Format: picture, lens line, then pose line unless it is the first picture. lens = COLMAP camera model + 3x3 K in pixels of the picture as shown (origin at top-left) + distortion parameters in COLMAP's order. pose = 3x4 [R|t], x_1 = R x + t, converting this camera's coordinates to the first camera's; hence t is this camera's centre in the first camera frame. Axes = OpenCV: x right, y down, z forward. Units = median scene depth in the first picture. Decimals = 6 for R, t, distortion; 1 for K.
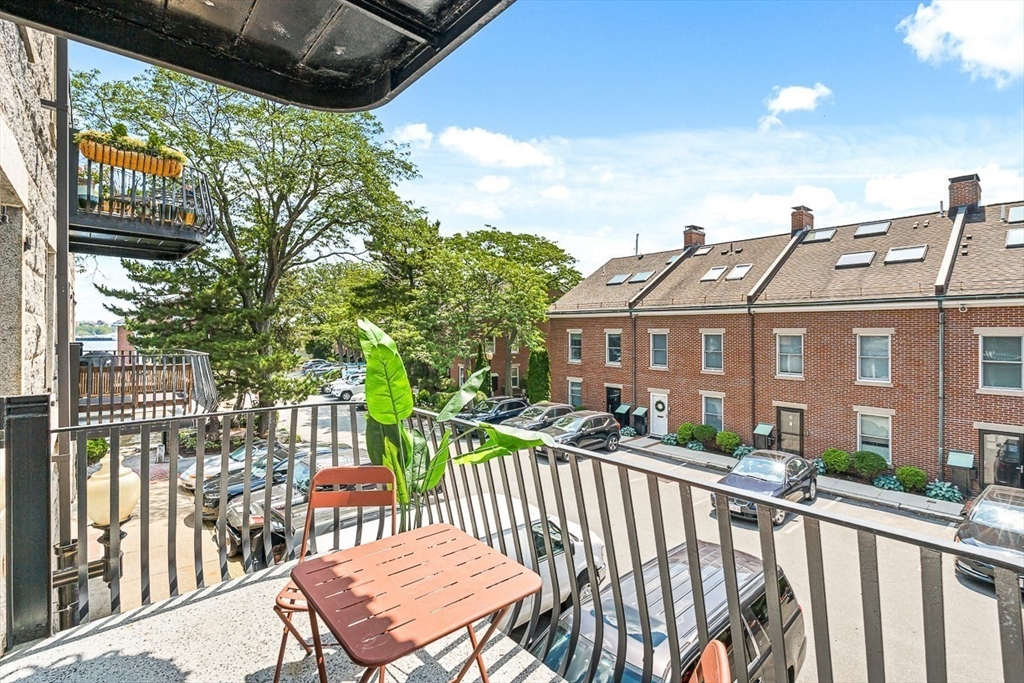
lens RADIAL K [[464.1, 0, 512.0], [0, 464.1, 341.5], [0, 0, 1]] dist [0.001023, 0.000131]
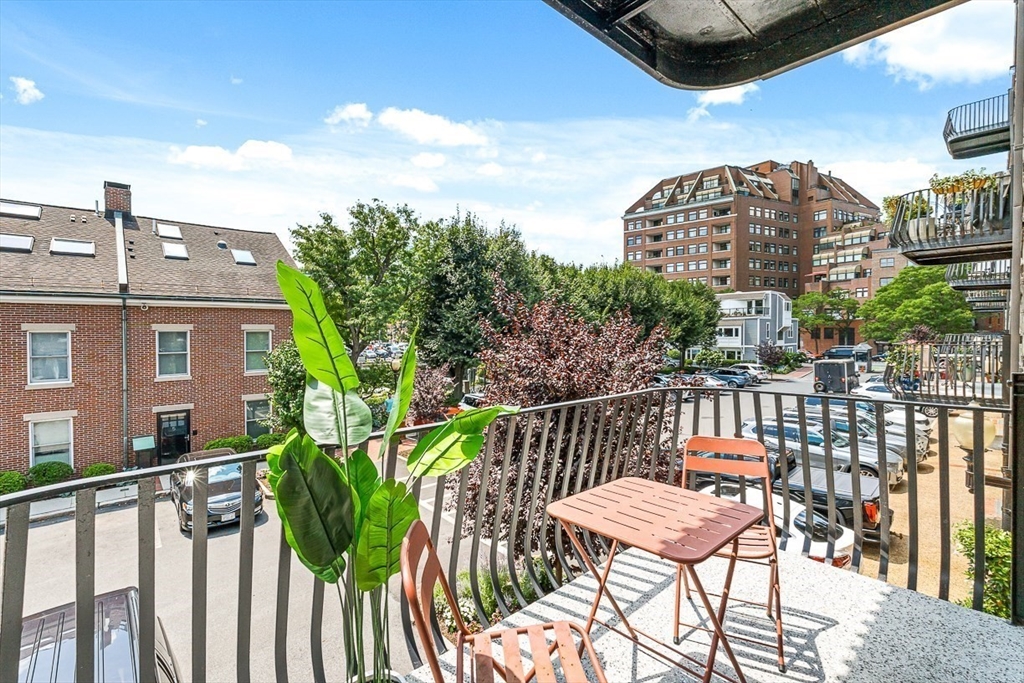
lens RADIAL K [[461.3, 0, 512.0], [0, 461.3, 341.5], [0, 0, 1]] dist [-0.000183, 0.000246]
pose [[-0.018453, -0.032806, 0.999291, -0.133521], [0.022127, 0.999203, 0.033212, -0.004972], [-0.999585, 0.022724, -0.017712, 0.124765]]
